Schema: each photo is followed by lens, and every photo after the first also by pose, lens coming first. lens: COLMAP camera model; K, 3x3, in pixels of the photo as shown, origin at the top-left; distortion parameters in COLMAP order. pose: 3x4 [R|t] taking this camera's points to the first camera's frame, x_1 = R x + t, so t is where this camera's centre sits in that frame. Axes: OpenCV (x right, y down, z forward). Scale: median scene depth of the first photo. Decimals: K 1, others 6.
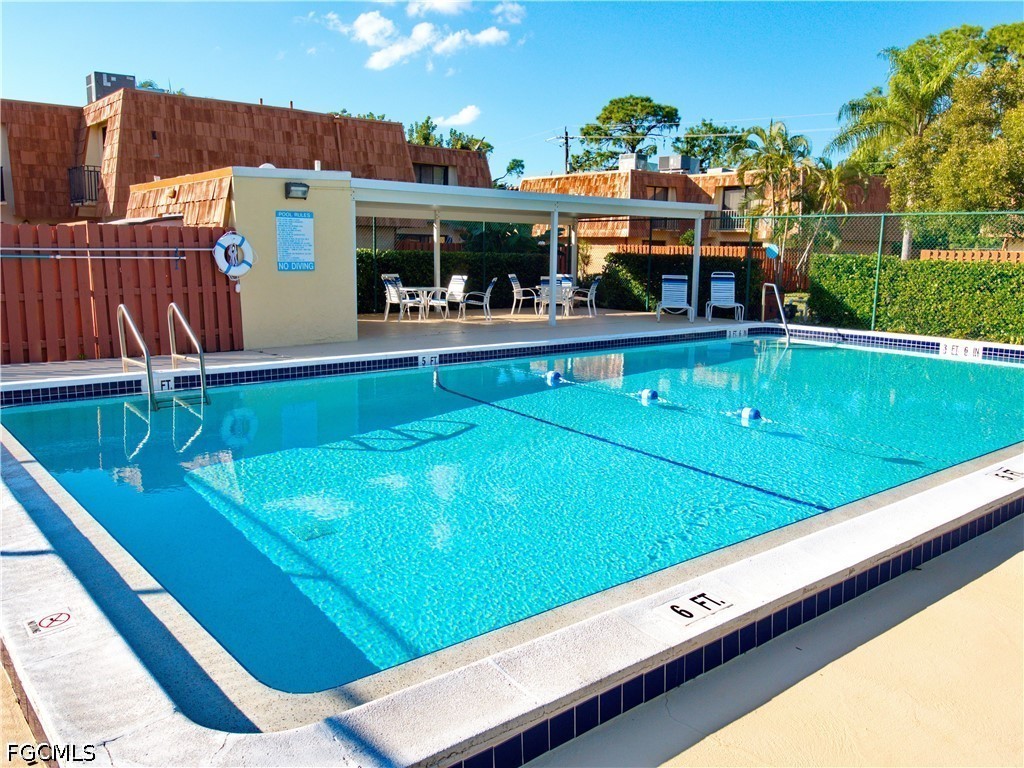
lens RADIAL K [[822.2, 0, 509.8], [0, 822.2, 371.5], [0, 0, 1]] dist [0.020646, -0.013470]
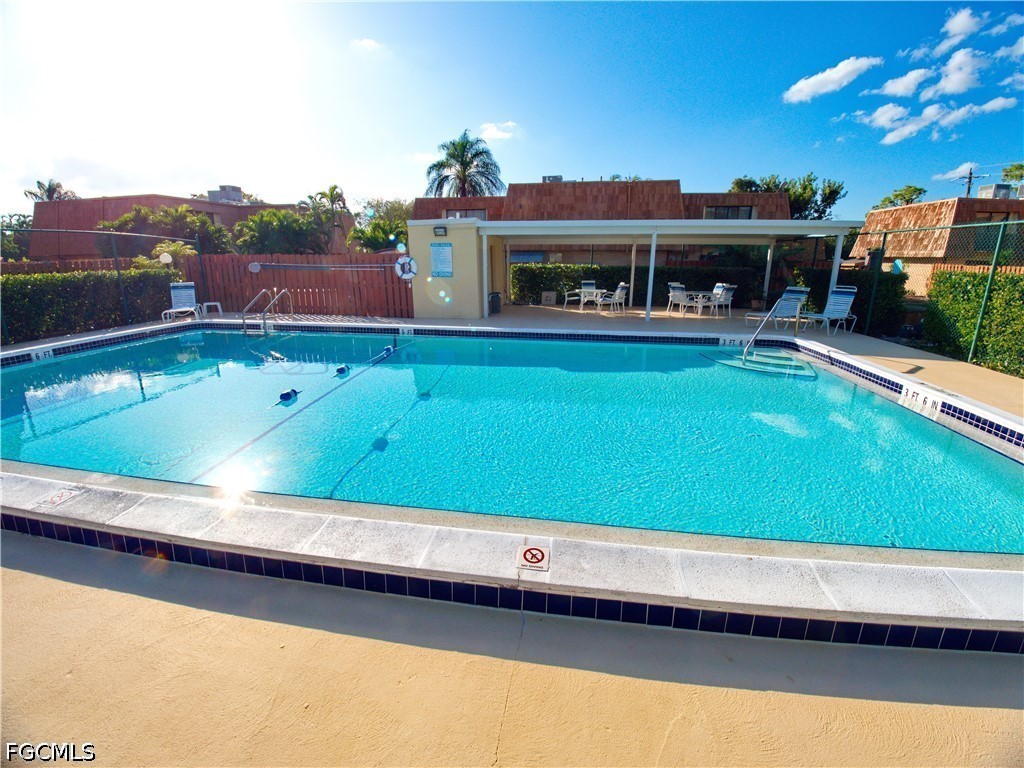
lens RADIAL K [[427.8, 0, 512.0], [0, 427.8, 384.0], [0, 0, 1]] dist [-0.025339, -0.005996]
pose [[0.657384, 0.193161, -0.728378, 0.330668], [-0.106302, 0.980694, 0.164132, -0.035414], [0.746020, -0.030470, 0.665226, 0.278441]]
